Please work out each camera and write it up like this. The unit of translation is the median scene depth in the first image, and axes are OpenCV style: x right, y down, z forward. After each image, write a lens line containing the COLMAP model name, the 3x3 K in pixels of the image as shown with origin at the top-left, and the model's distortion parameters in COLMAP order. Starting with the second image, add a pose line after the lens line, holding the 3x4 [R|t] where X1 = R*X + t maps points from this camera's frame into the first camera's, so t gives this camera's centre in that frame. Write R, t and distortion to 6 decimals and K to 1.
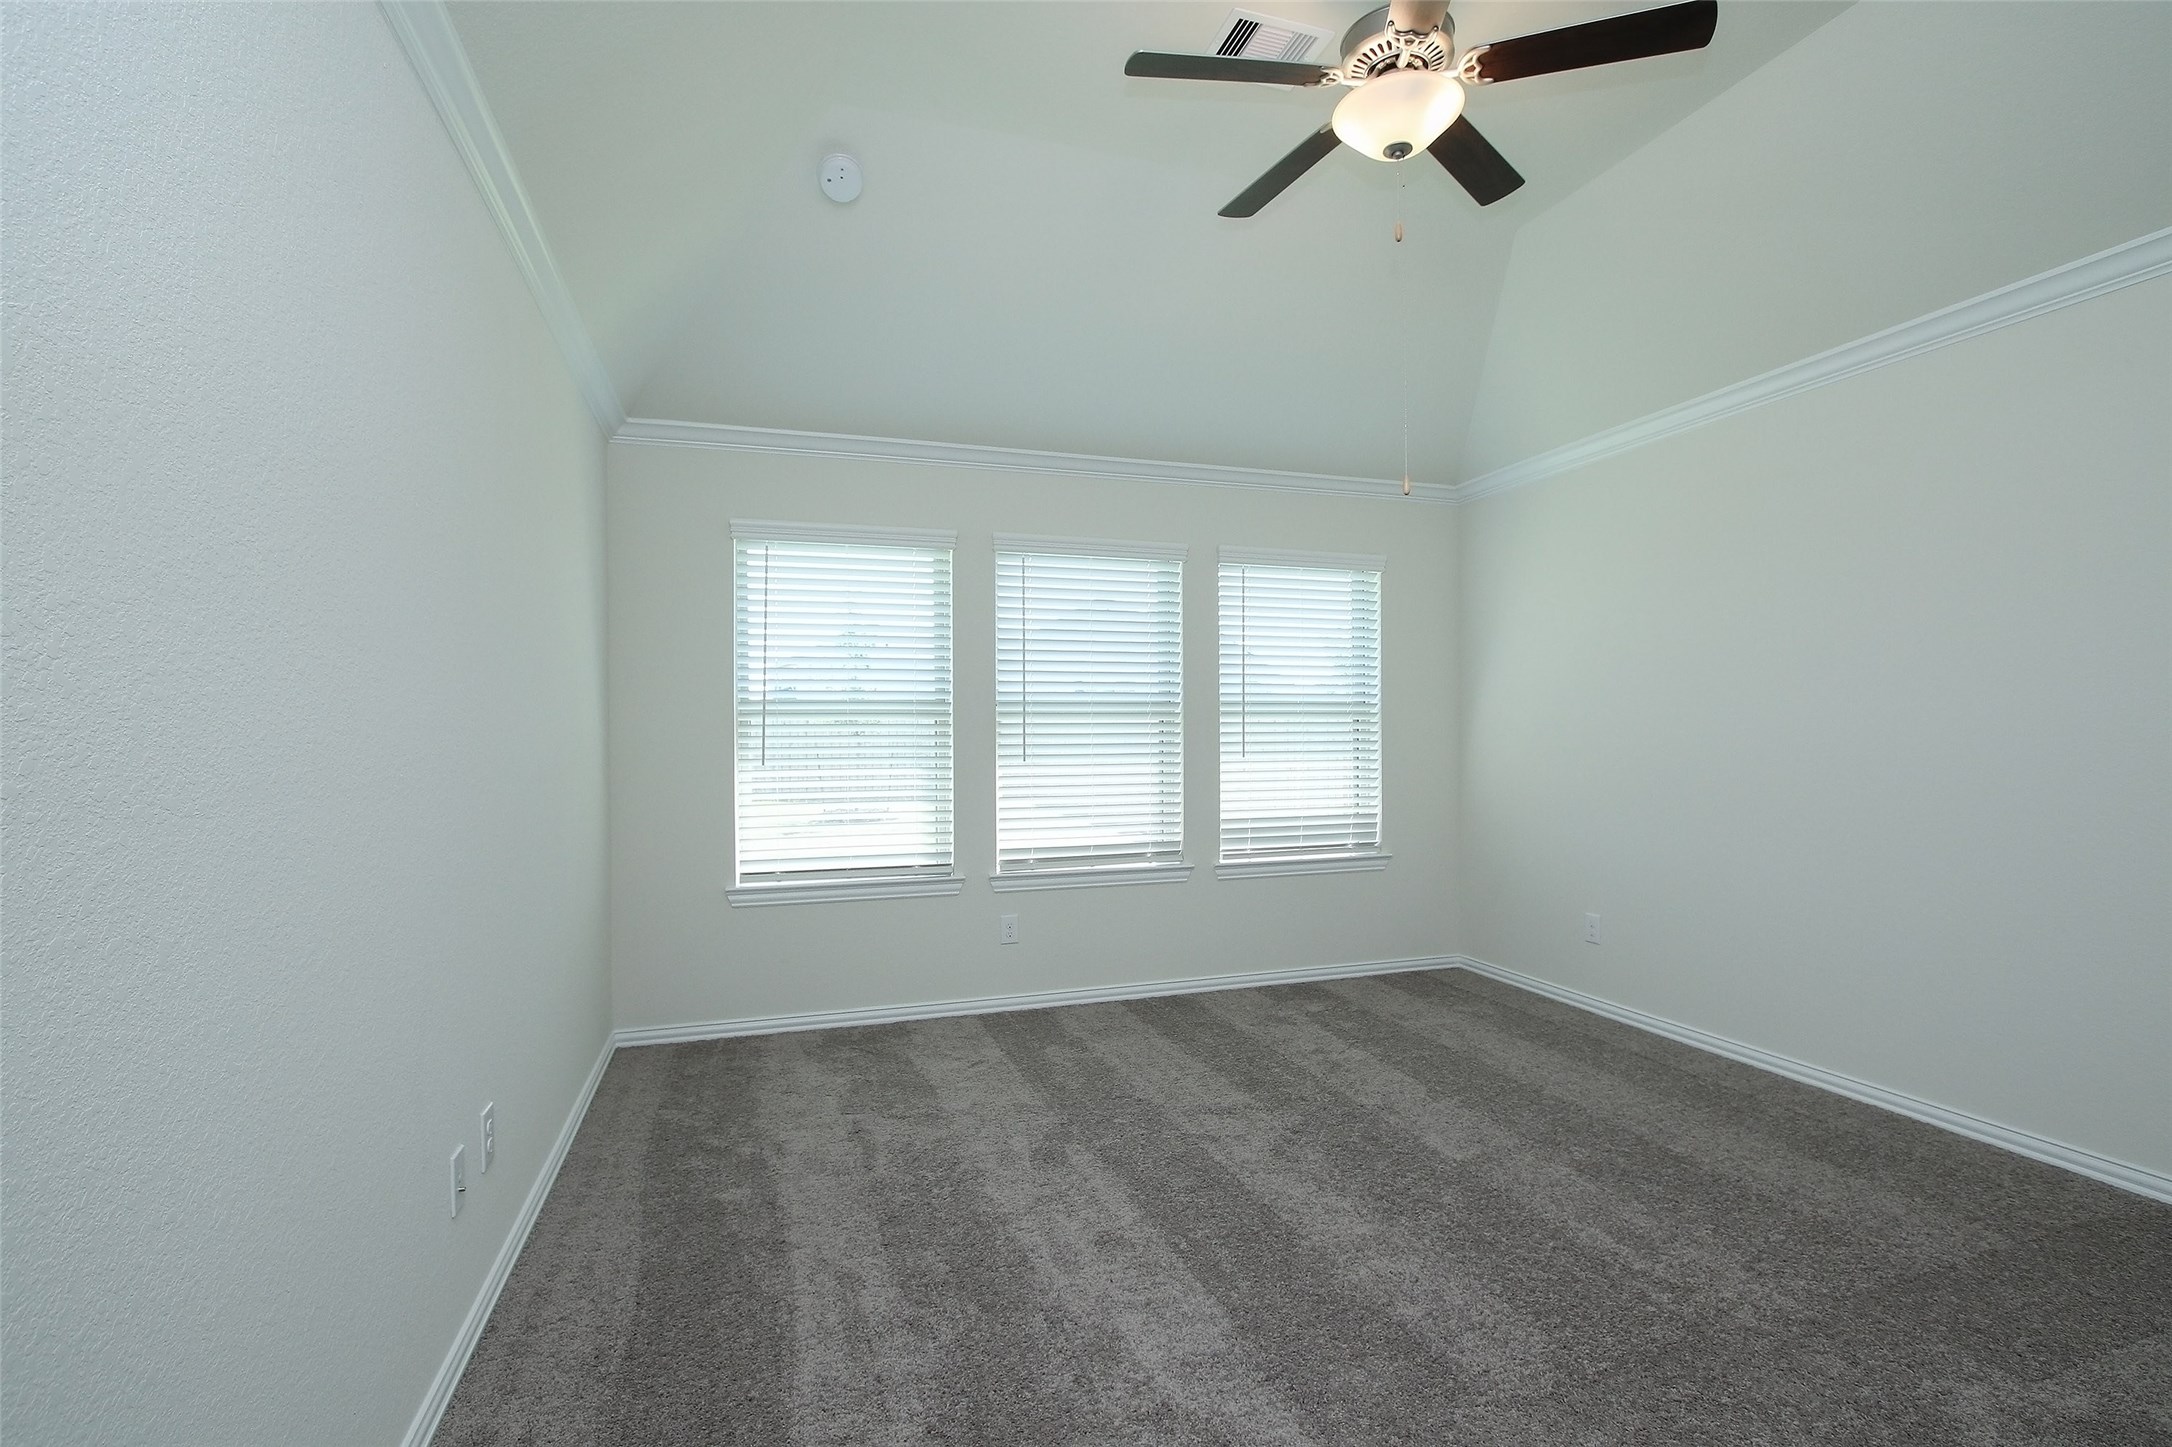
lens RADIAL K [[990.6, 0, 1087.4], [0, 990.6, 739.5], [0, 0, 1]] dist [-0.023005, 0.006997]
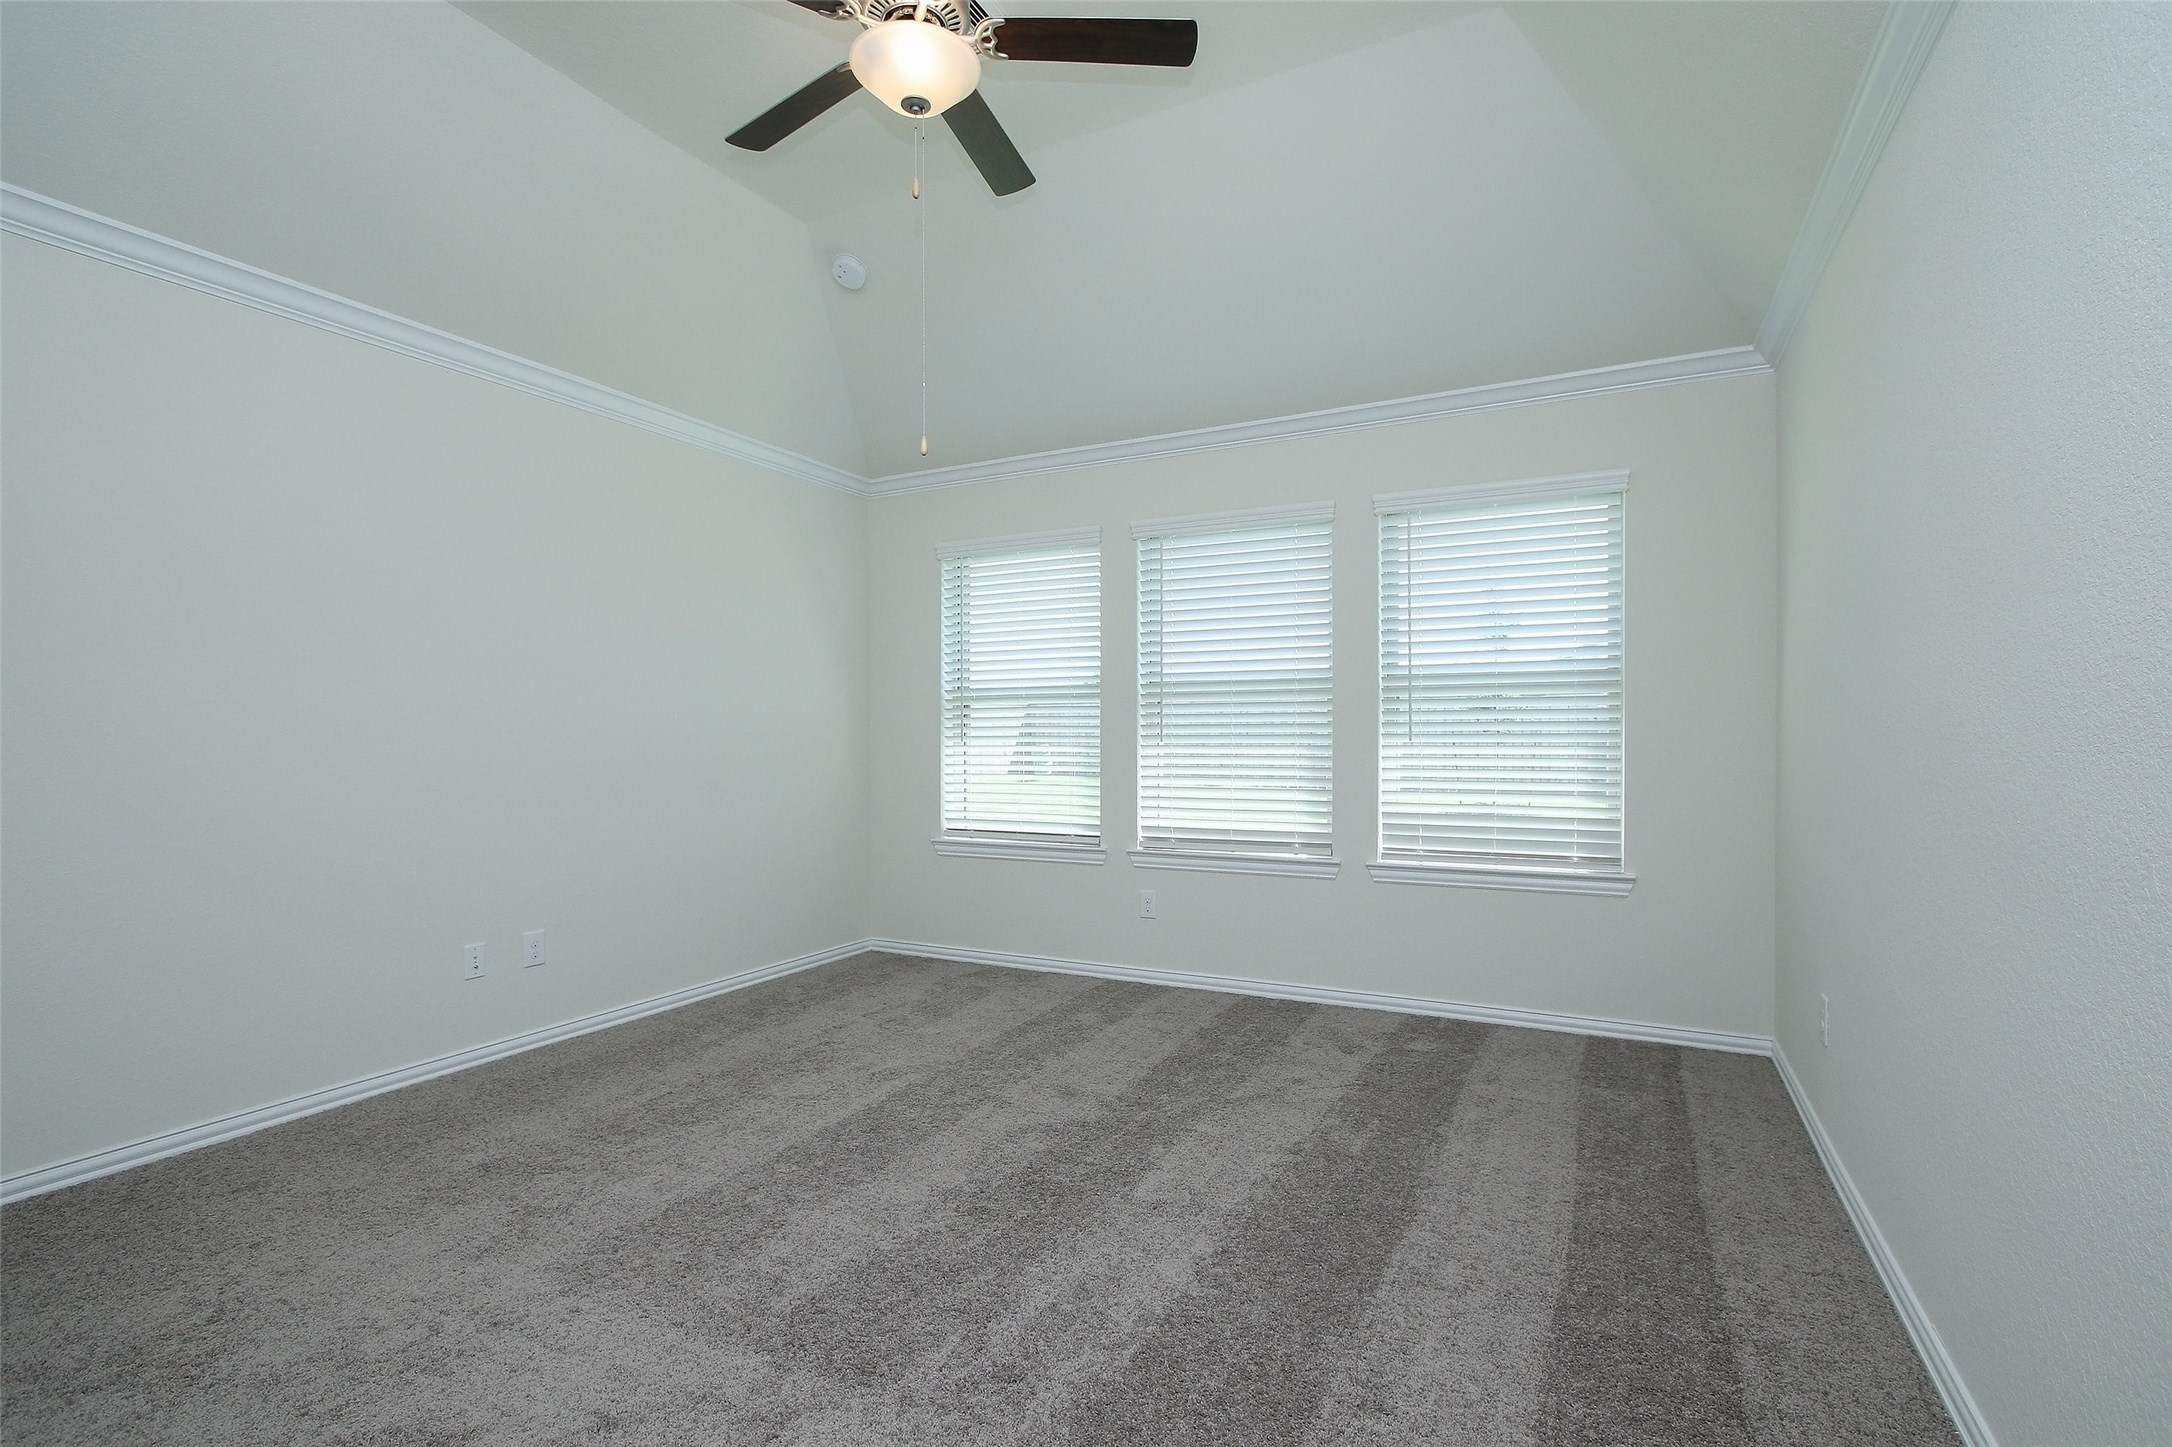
lens RADIAL K [[1014.5, 0, 1055.9], [0, 1014.5, 728.1], [0, 0, 1]] dist [-0.031774, 0.017828]
pose [[0.690274, 0.005230, -0.723529, 0.613344], [0.005219, 0.999912, 0.012208, -0.005244], [0.723529, -0.012203, 0.690186, 0.200731]]
